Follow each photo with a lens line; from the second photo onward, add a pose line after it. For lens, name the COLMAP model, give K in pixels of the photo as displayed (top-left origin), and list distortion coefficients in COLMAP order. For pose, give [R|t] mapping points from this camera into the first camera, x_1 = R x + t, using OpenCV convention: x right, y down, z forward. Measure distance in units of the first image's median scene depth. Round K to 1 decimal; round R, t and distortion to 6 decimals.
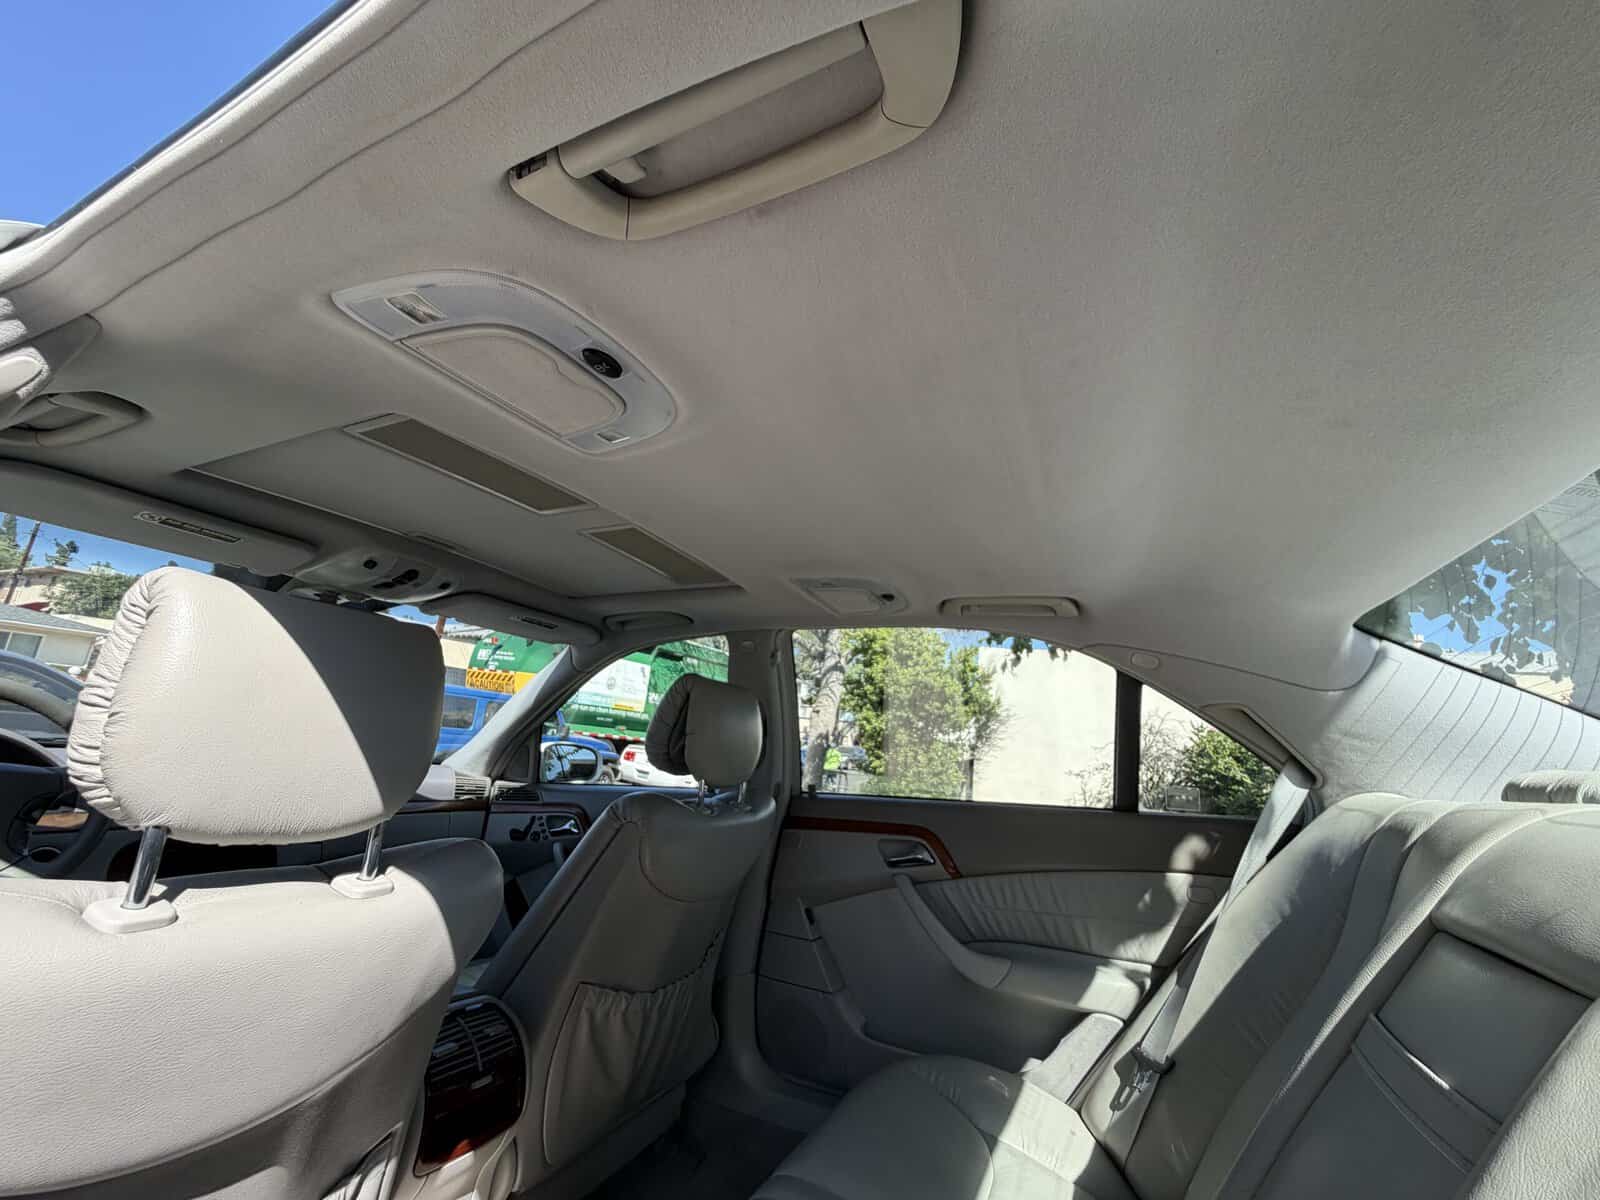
lens RADIAL K [[635.9, 0, 793.8], [0, 635.9, 599.7], [0, 0, 1]] dist [0.000254, -0.000445]
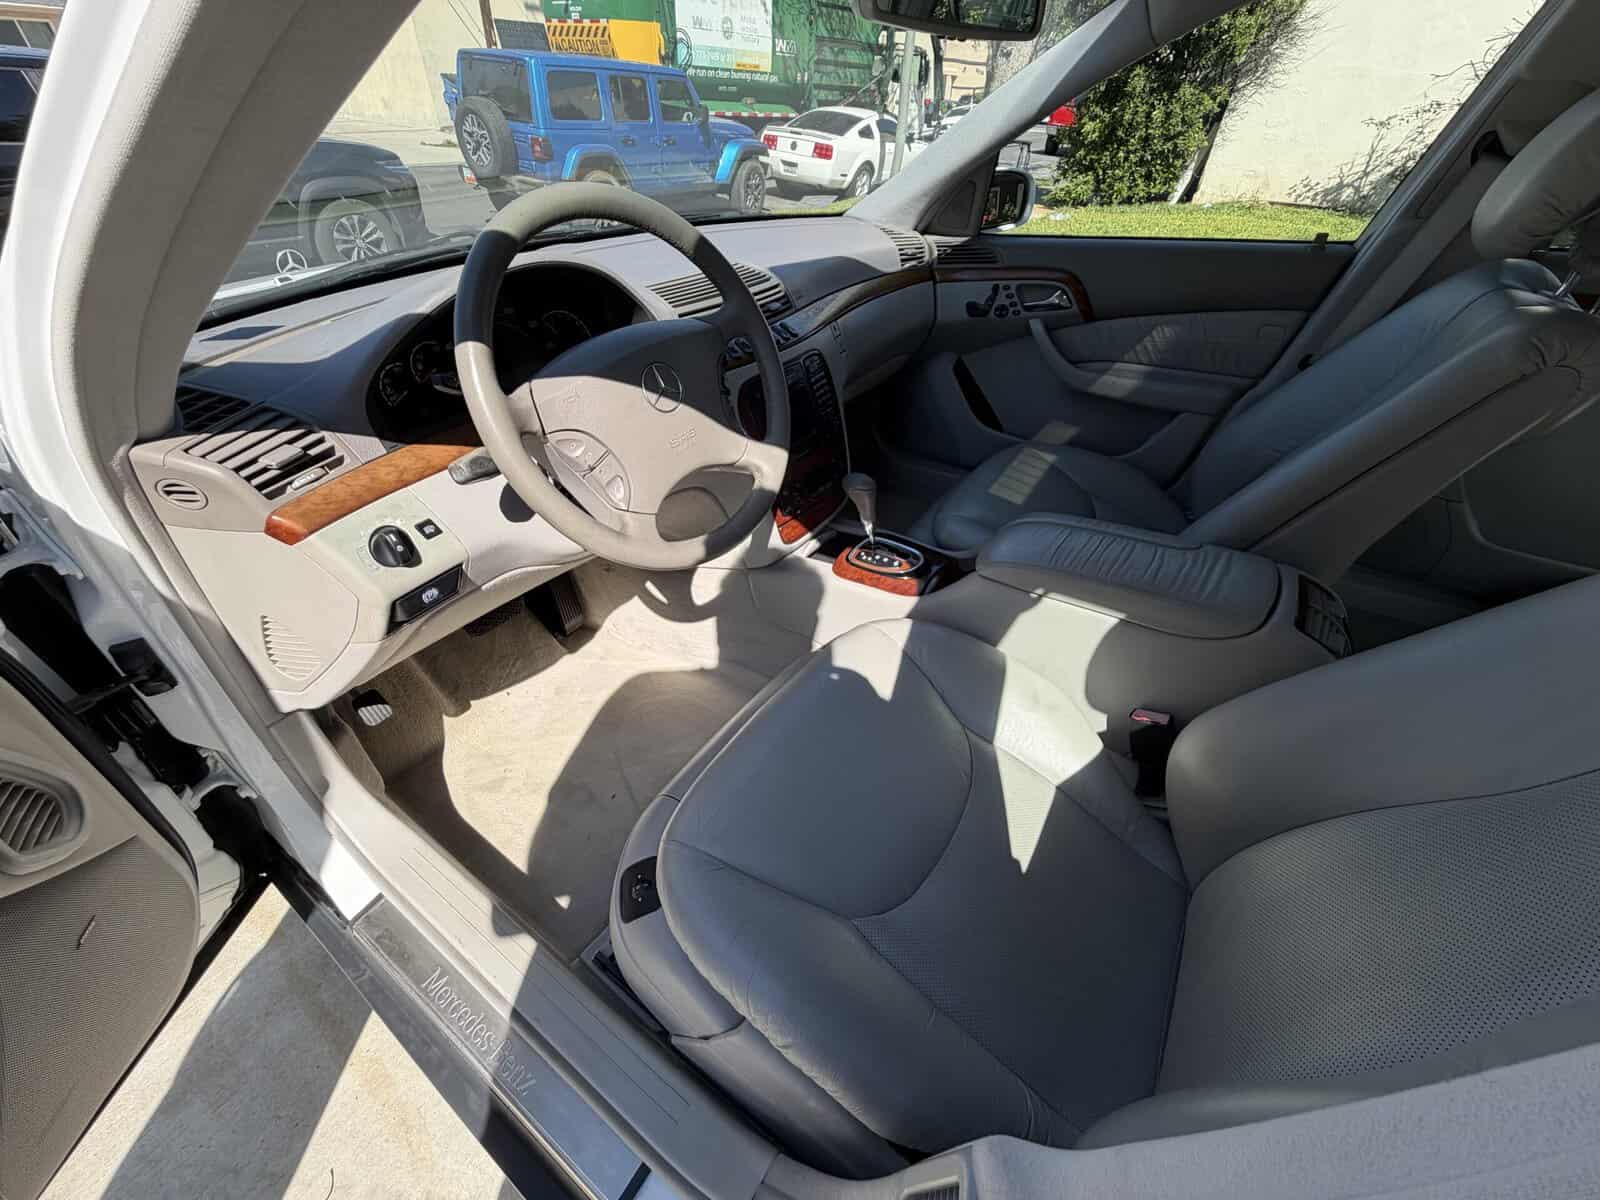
lens RADIAL K [[635.9, 0, 798.5], [0, 635.9, 595.5], [0, 0, 1]] dist [0.000254, -0.000445]
pose [[0.986390, 0.034276, -0.160813, -0.522758], [0.102077, 0.639089, 0.762329, -0.040917], [0.128903, -0.768369, 0.626892, 0.181312]]
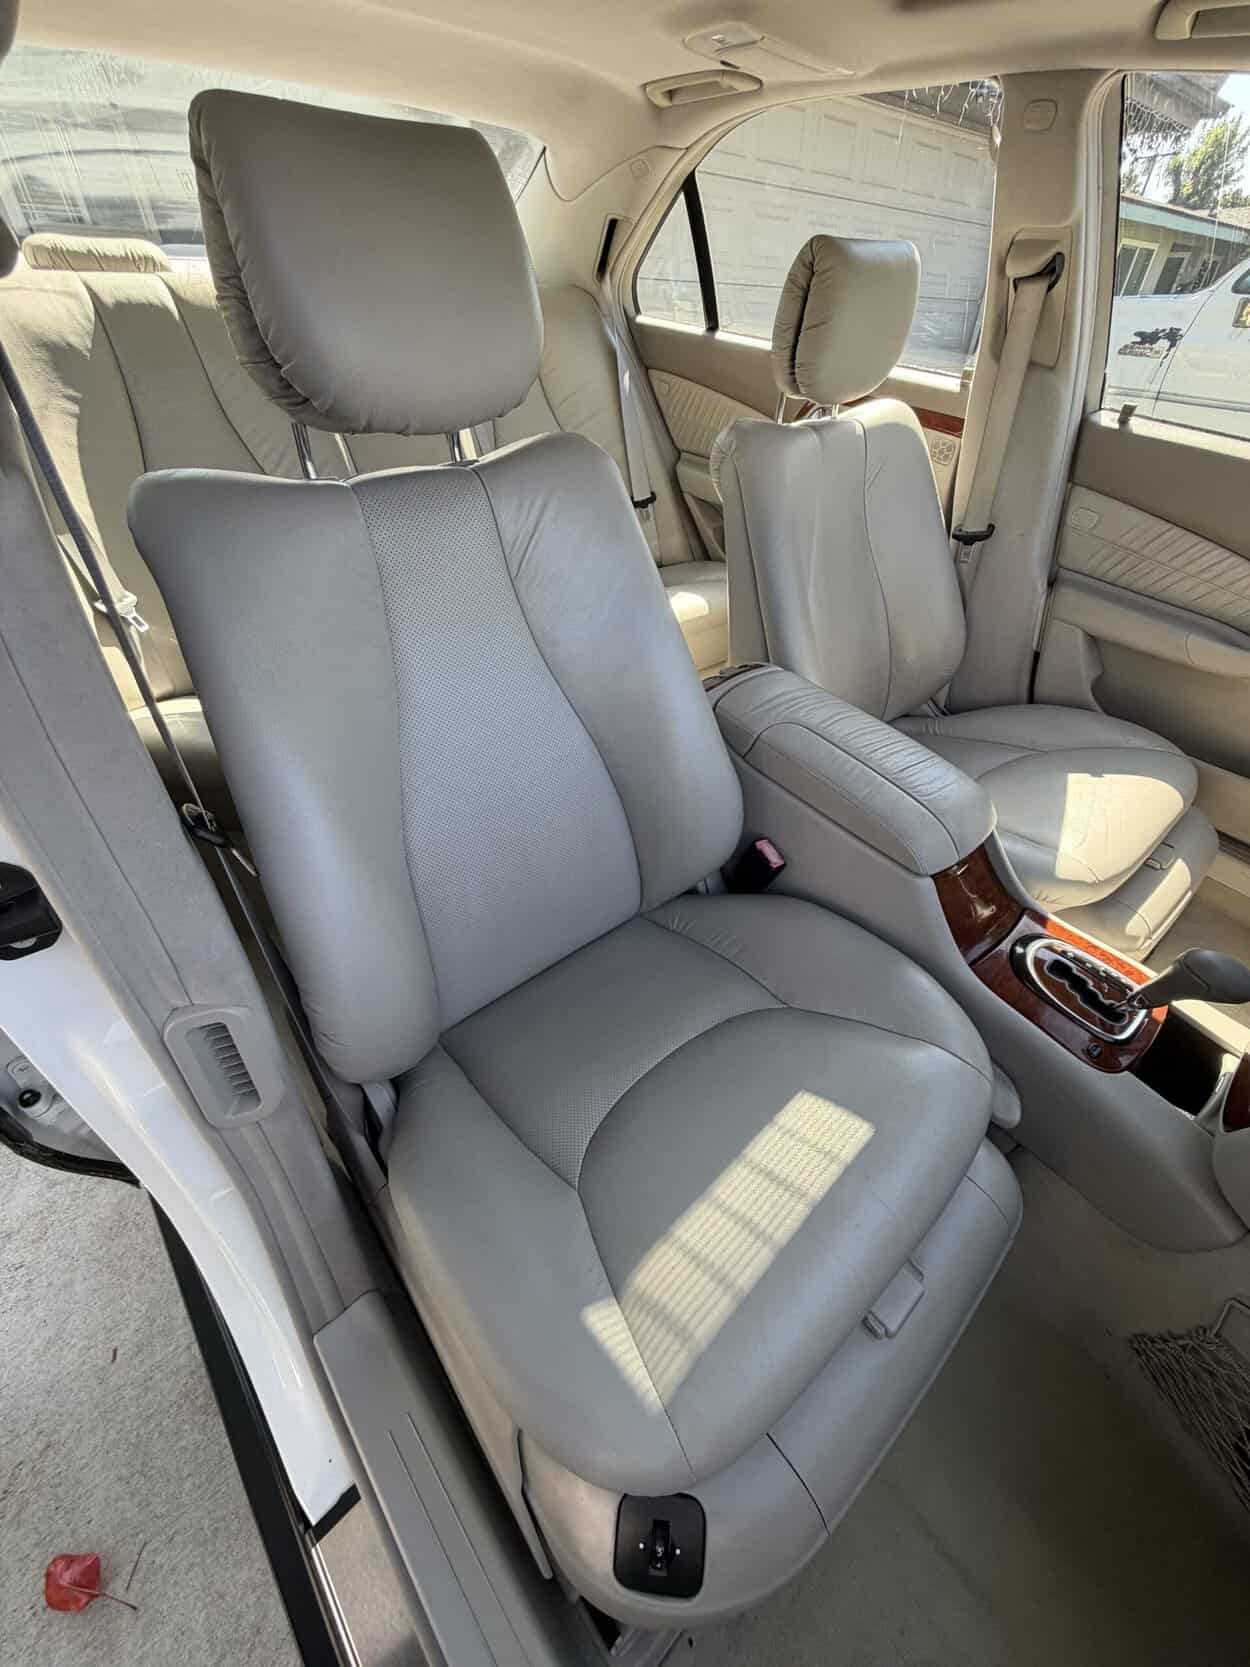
lens RADIAL K [[662.6, 0, 626.2], [0, 662.6, 831.6], [0, 0, 1]] dist [0.000254, -0.000445]
pose [[-0.911577, -0.345452, 0.222915, -0.344184], [-0.204127, 0.850945, 0.483968, 0.184953], [-0.356876, 0.395671, -0.846217, 1.014934]]
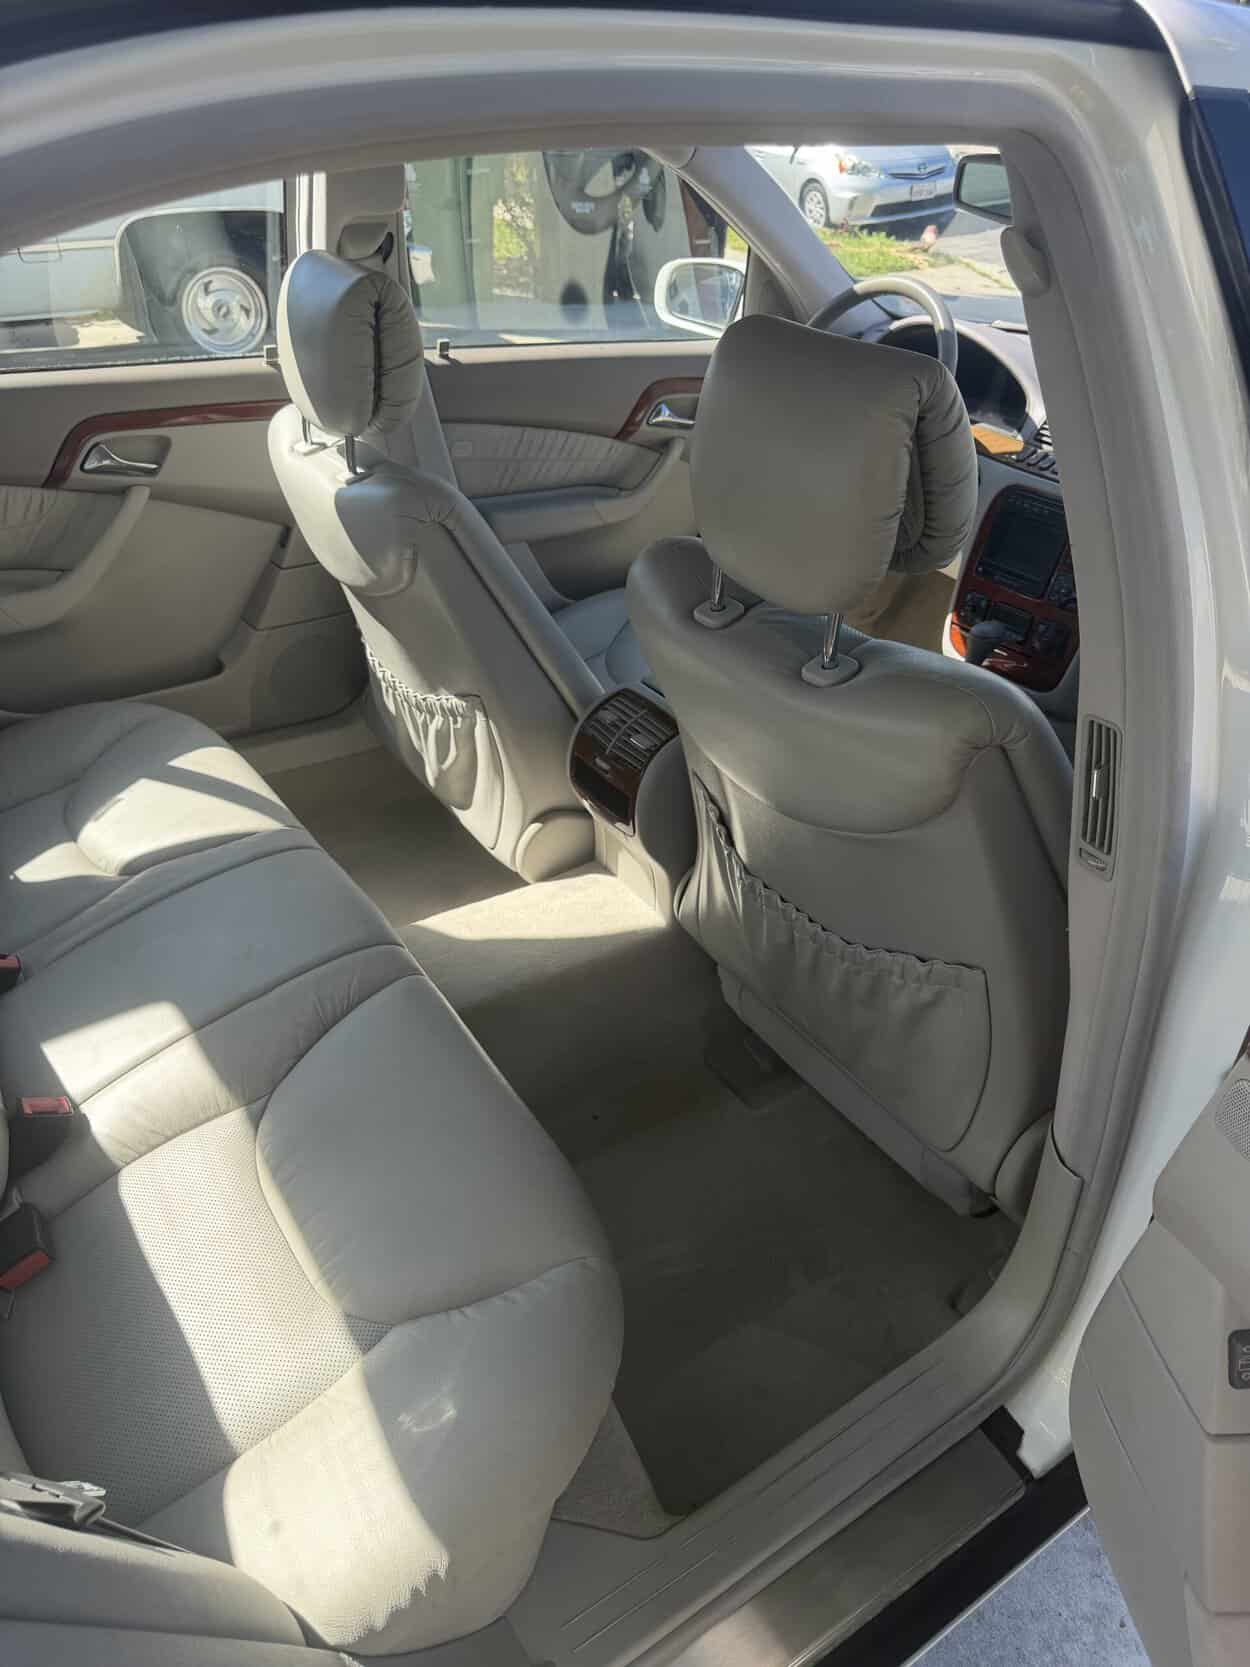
lens RADIAL K [[1186.8, 0, 613.2], [0, 1186.8, 838.1], [0, 0, 1]] dist [0.010578, -0.013644]
pose [[-0.513605, 0.395180, -0.761605, 0.436053], [0.151460, 0.915442, 0.372863, 0.084833], [0.844553, 0.076152, -0.530029, 0.919109]]
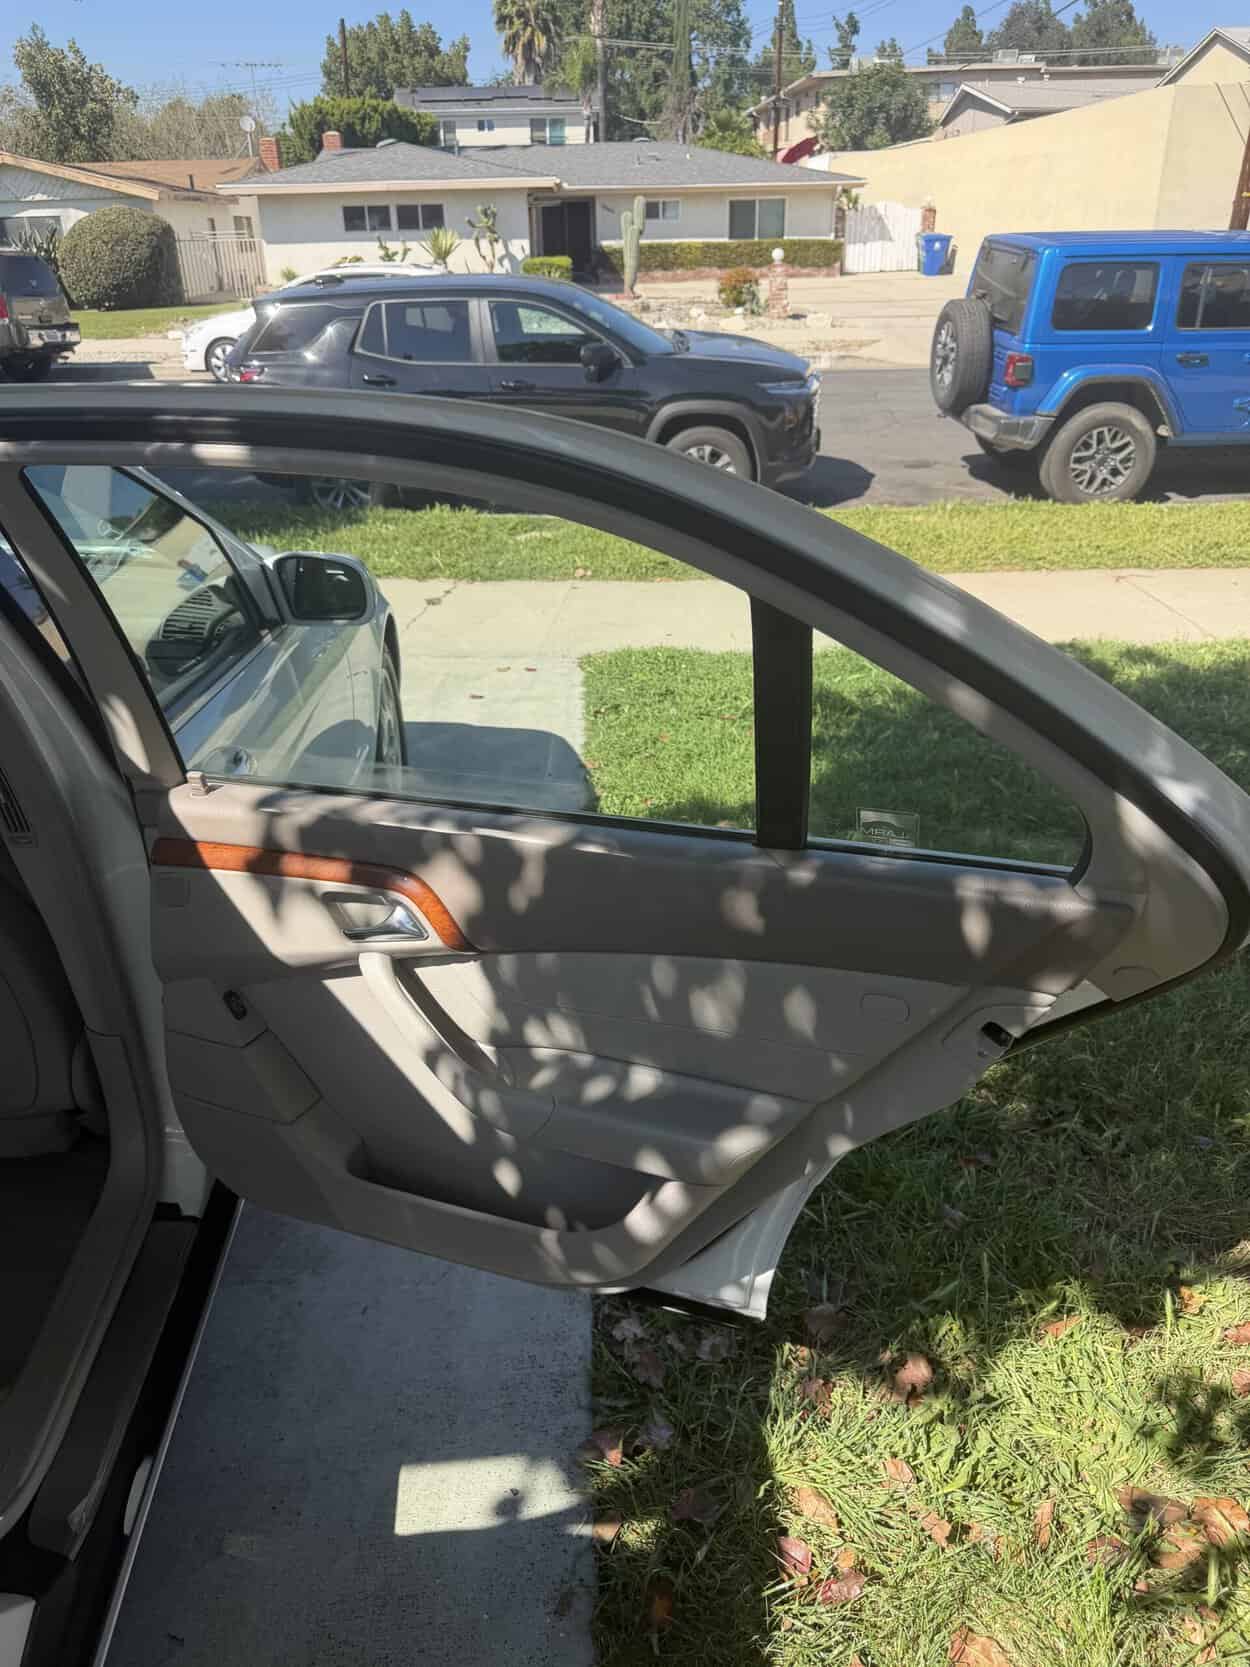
lens RADIAL K [[1186.8, 0, 616.7], [0, 1186.8, 818.5], [0, 0, 1]] dist [0.010578, -0.013644]
pose [[0.488477, 0.286529, -0.824191, 0.840263], [0.257443, 0.855178, 0.449881, 0.027707], [0.833734, -0.431939, 0.343970, 0.894587]]
